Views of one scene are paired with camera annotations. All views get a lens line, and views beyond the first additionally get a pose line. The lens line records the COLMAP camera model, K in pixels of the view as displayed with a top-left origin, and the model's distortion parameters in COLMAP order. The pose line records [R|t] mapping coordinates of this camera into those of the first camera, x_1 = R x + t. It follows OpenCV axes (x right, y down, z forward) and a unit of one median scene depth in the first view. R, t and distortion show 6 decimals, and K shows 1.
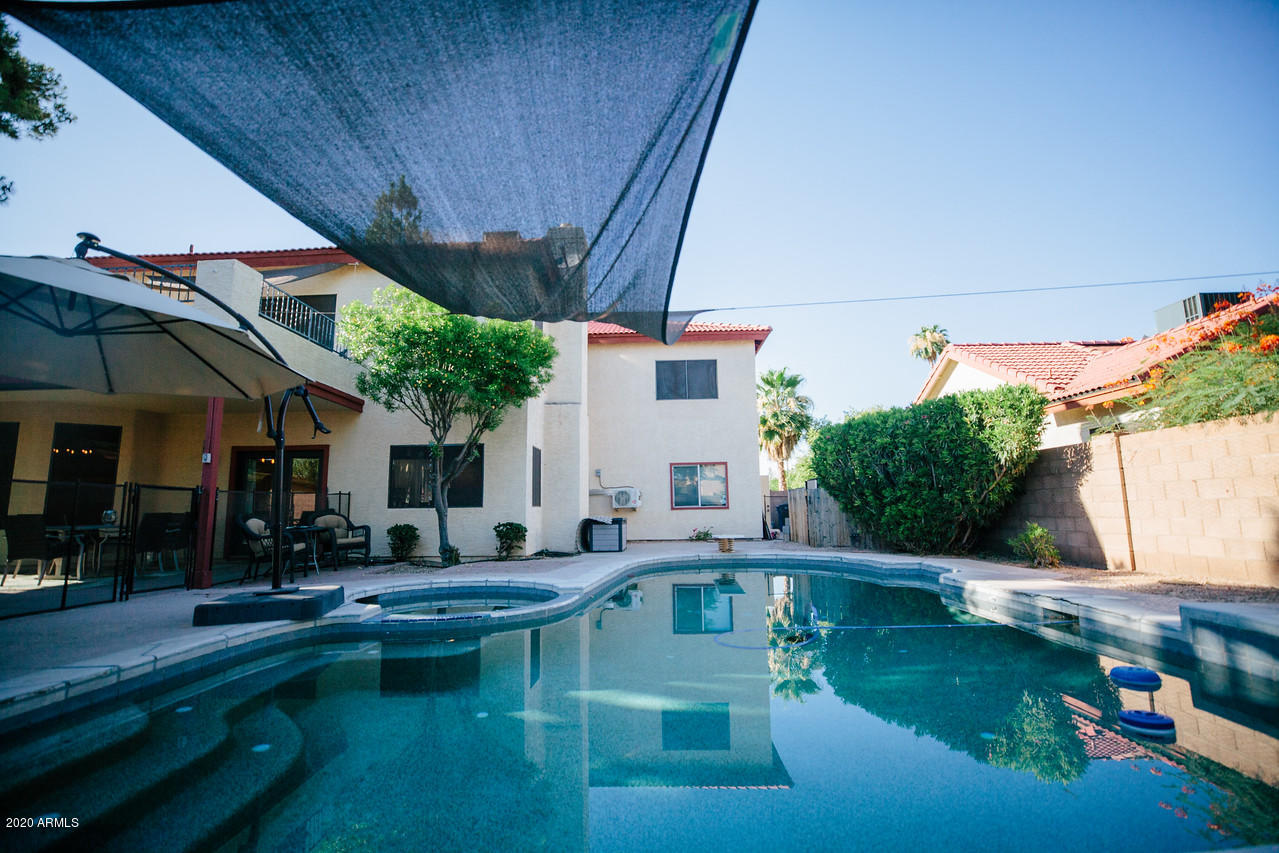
lens RADIAL K [[583.1, 0, 639.5], [0, 583.1, 426.5], [0, 0, 1]] dist [-0.015590, 0.000528]
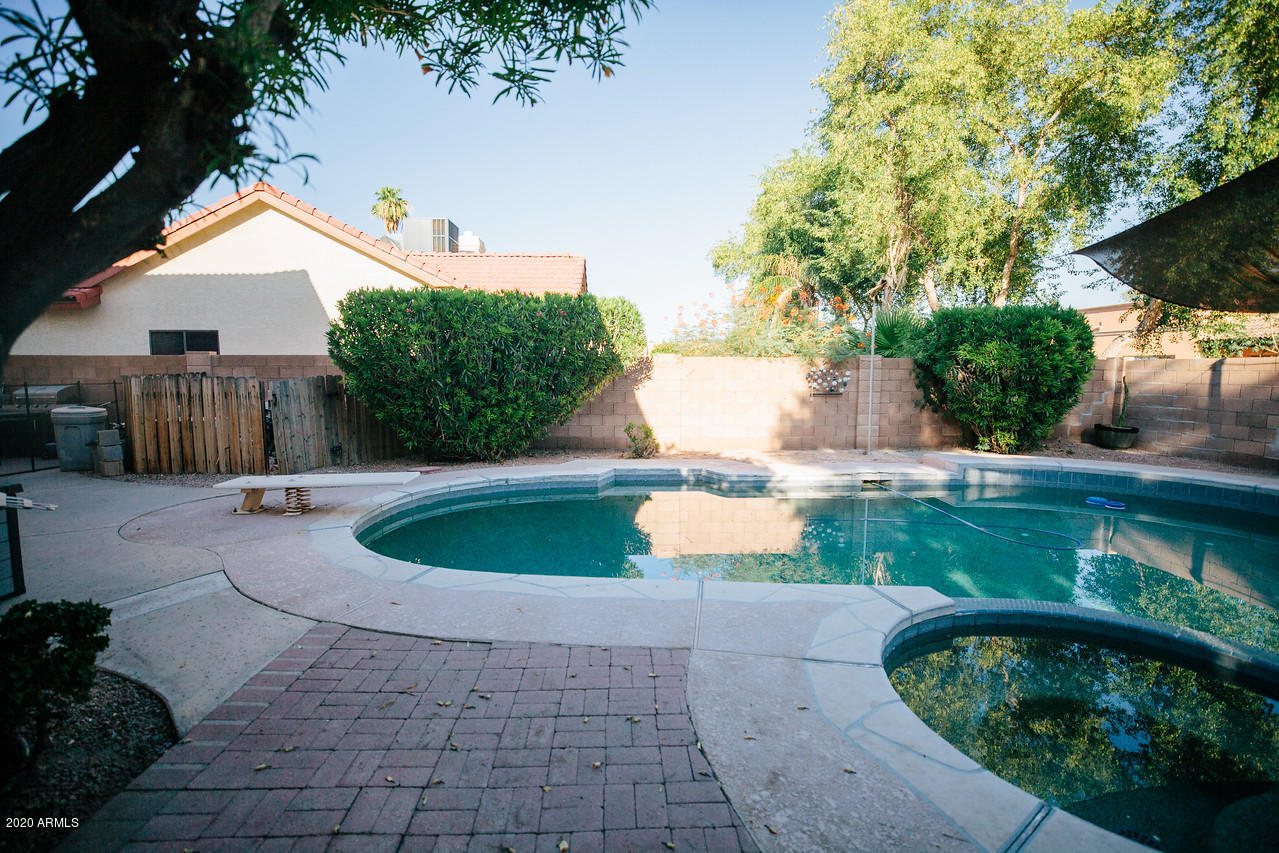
lens RADIAL K [[583.1, 0, 639.5], [0, 583.1, 426.5], [0, 0, 1]] dist [-0.015590, 0.000528]
pose [[-0.054774, -0.086722, 0.994726, -0.537830], [-0.146948, 0.986074, 0.077876, 0.080726], [-0.987626, -0.141907, -0.066755, 1.066627]]
